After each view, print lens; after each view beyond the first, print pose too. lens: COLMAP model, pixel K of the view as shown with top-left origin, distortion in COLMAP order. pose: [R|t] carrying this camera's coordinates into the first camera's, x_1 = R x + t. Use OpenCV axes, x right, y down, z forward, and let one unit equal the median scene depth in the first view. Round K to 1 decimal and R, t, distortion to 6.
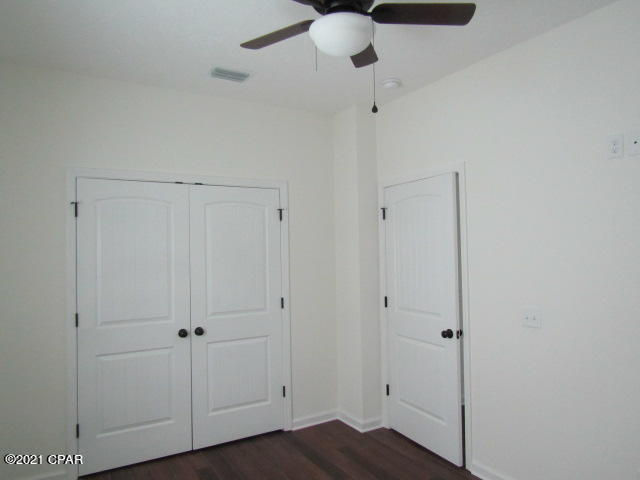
lens RADIAL K [[454.4, 0, 320.0], [0, 454.4, 240.0], [0, 0, 1]] dist [-0.011625, -0.002153]
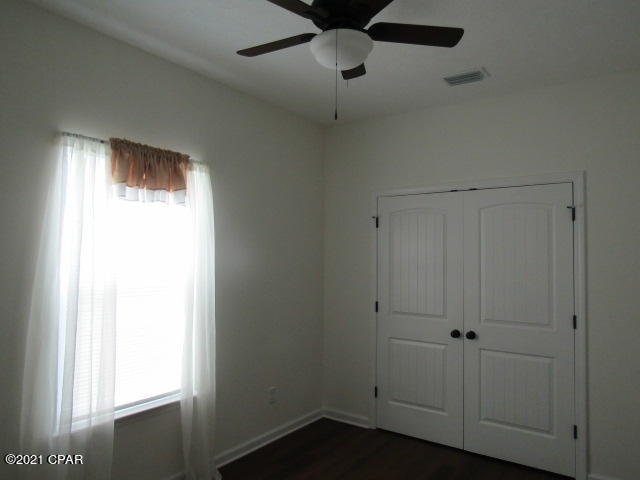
lens RADIAL K [[447.9, 0, 320.0], [0, 447.9, 240.0], [0, 0, 1]] dist [0.016429, -0.001598]
pose [[0.424911, -0.008475, -0.905195, 0.501798], [0.010114, 0.999938, -0.004614, -0.009862], [0.905179, -0.007194, 0.424971, 0.271666]]
